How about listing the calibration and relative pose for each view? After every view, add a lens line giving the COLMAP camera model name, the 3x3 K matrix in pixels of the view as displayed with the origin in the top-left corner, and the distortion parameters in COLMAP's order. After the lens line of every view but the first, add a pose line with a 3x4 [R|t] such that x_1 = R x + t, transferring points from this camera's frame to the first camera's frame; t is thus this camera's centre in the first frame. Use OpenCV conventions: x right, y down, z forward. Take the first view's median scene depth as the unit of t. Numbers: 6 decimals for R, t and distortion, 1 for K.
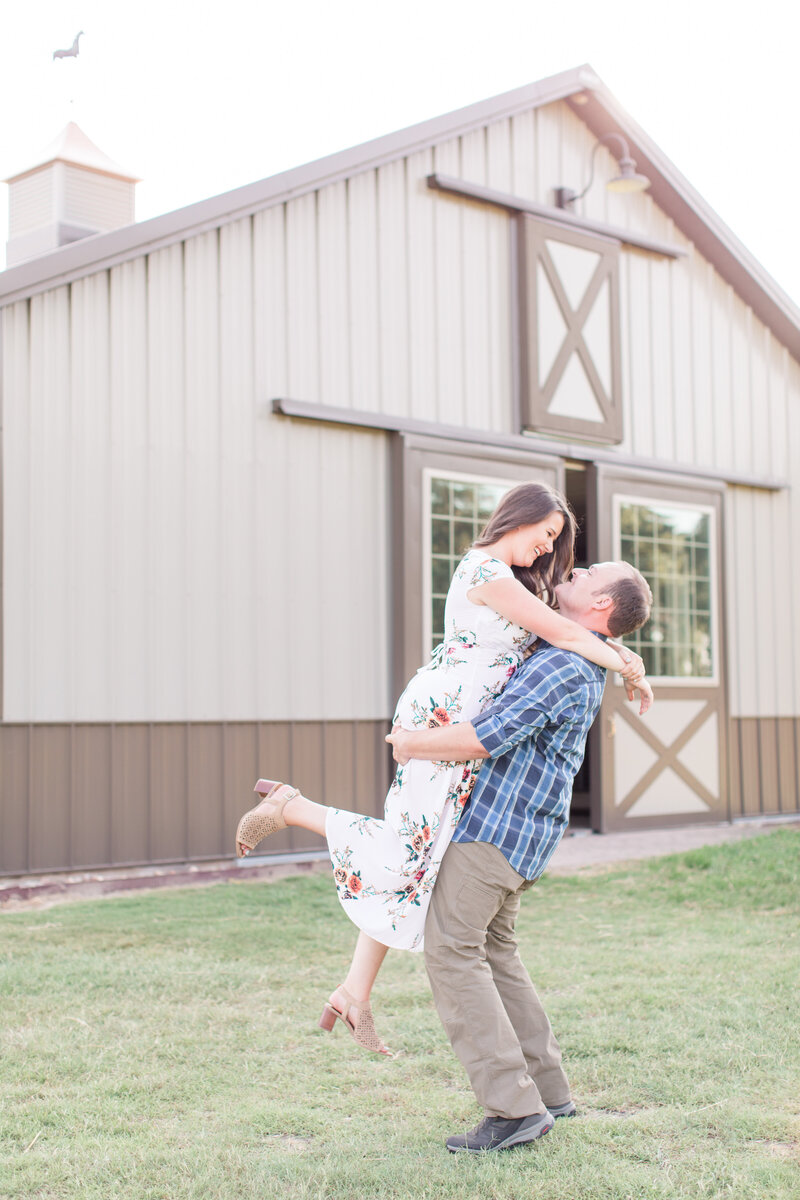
lens RADIAL K [[1739.2, 0, 400.3], [0, 1739.2, 598.7], [0, 0, 1]] dist [0.003662, 0.000000]
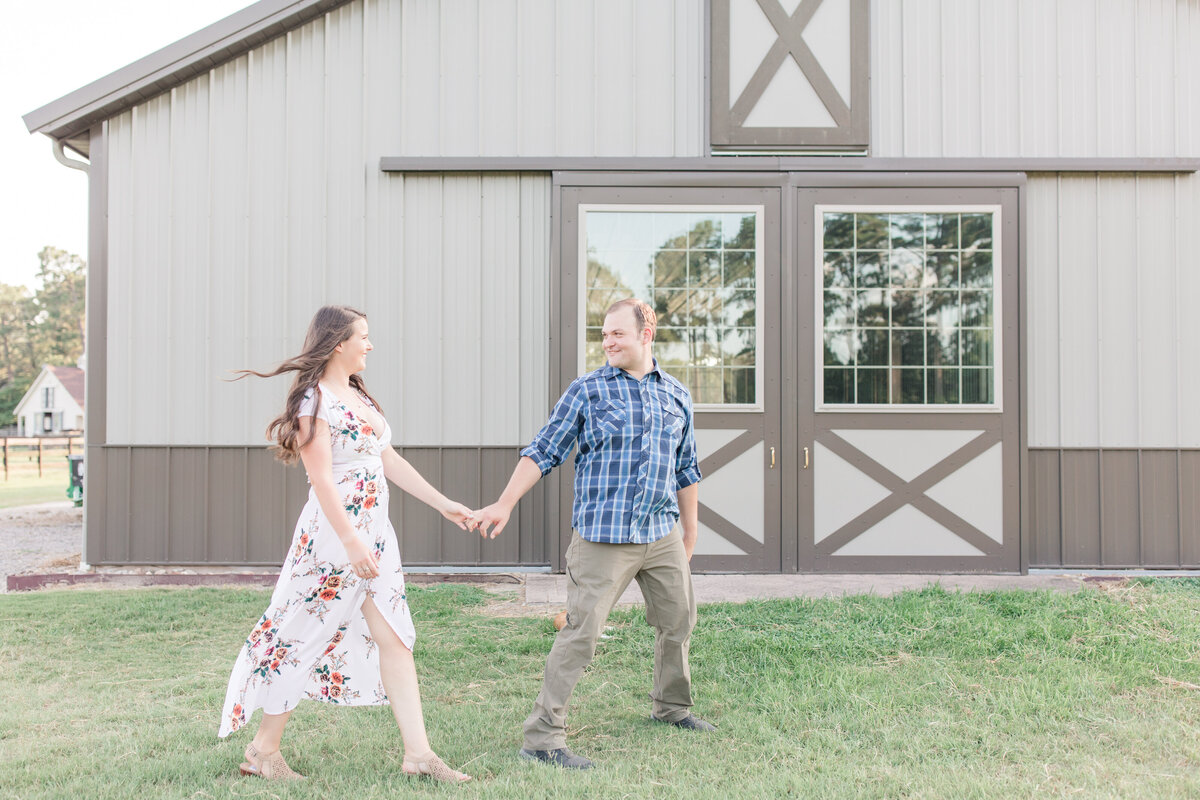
lens RADIAL K [[1174.9, 0, 599.8], [0, 1174.9, 401.7], [0, 0, 1]] dist [-0.004541, 0.000000]
pose [[0.709087, -0.016403, -0.704930, 0.465558], [0.040177, 0.999045, 0.017167, 0.028232], [0.703976, -0.040495, 0.709069, 0.467578]]
